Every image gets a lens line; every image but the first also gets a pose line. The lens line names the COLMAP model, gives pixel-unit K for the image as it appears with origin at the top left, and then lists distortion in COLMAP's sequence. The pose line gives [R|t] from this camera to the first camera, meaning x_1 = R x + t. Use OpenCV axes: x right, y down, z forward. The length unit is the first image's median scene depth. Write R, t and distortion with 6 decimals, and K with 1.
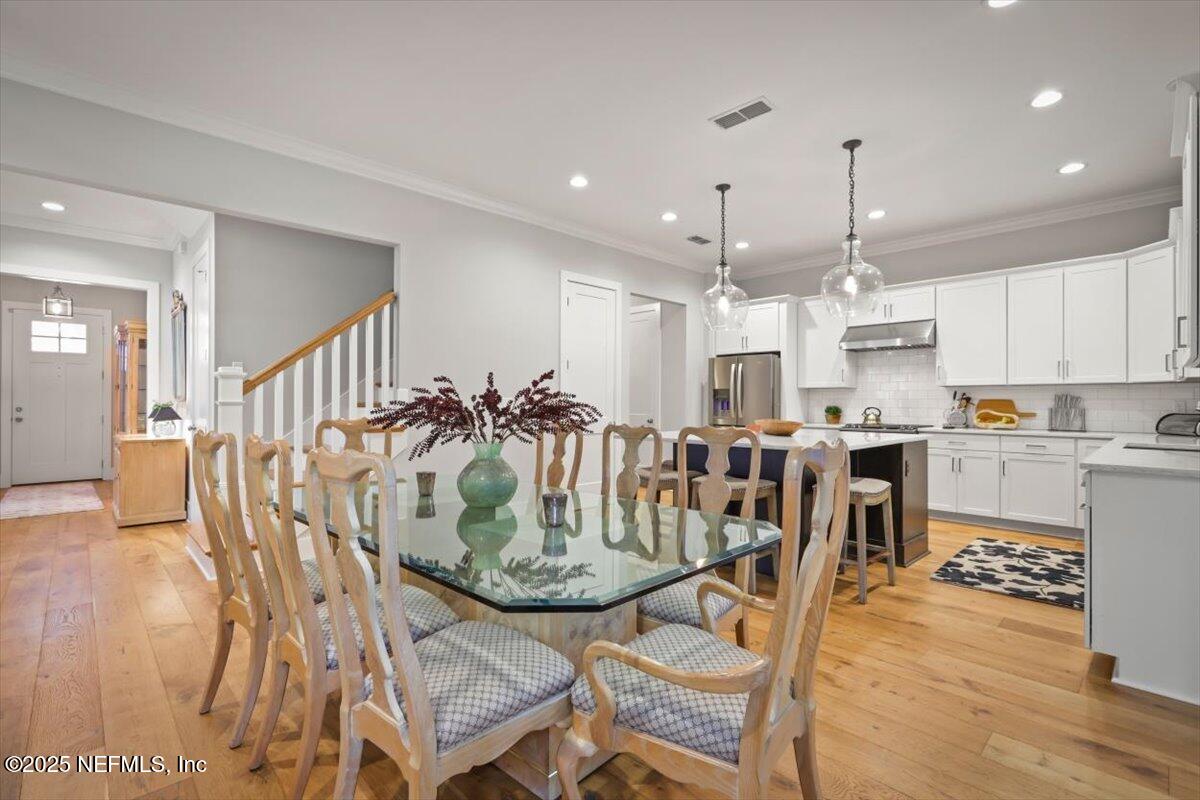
lens RADIAL K [[538.2, 0, 600.5], [0, 538.2, 401.4], [0, 0, 1]] dist [-0.001843, 0.001516]
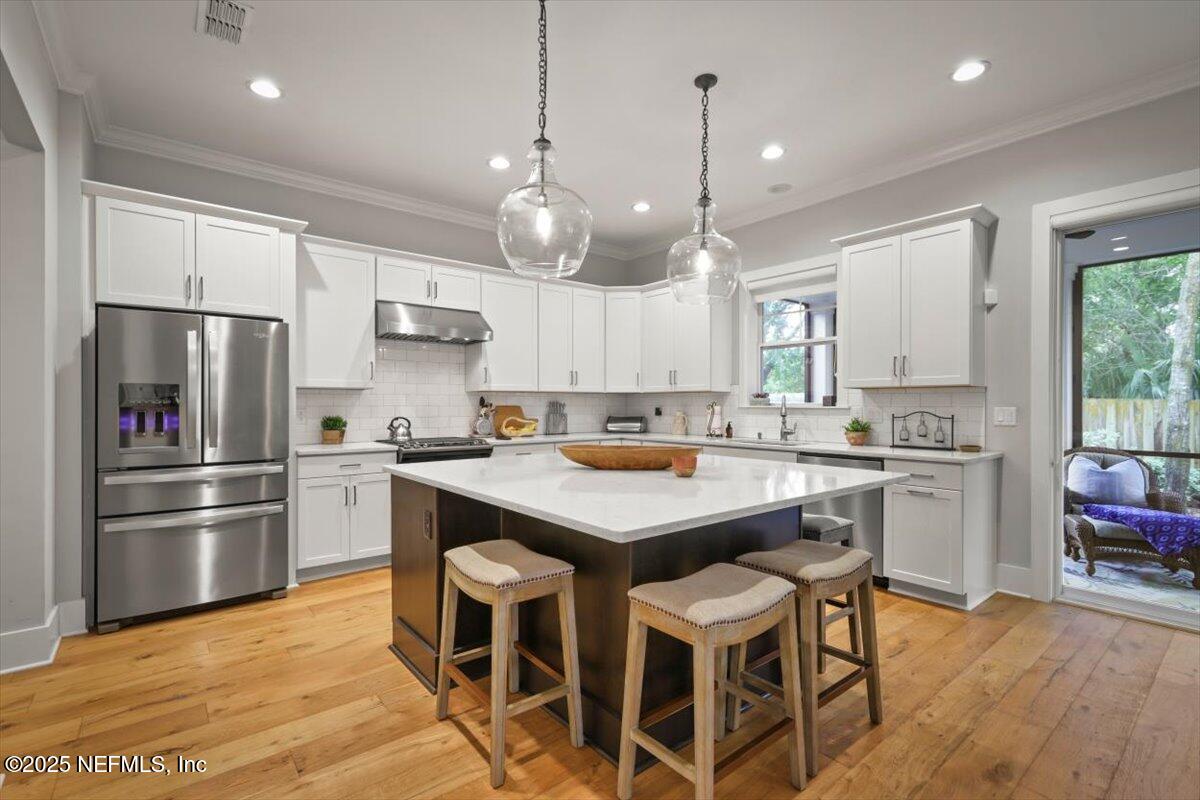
lens RADIAL K [[538.2, 0, 586.0], [0, 538.2, 400.7], [0, 0, 1]] dist [-0.001843, 0.001516]
pose [[0.098098, 0.000063, 0.995177, -0.188599], [-0.000372, 1.000000, -0.000027, -0.011187], [-0.995177, -0.000367, 0.098099, 0.667688]]
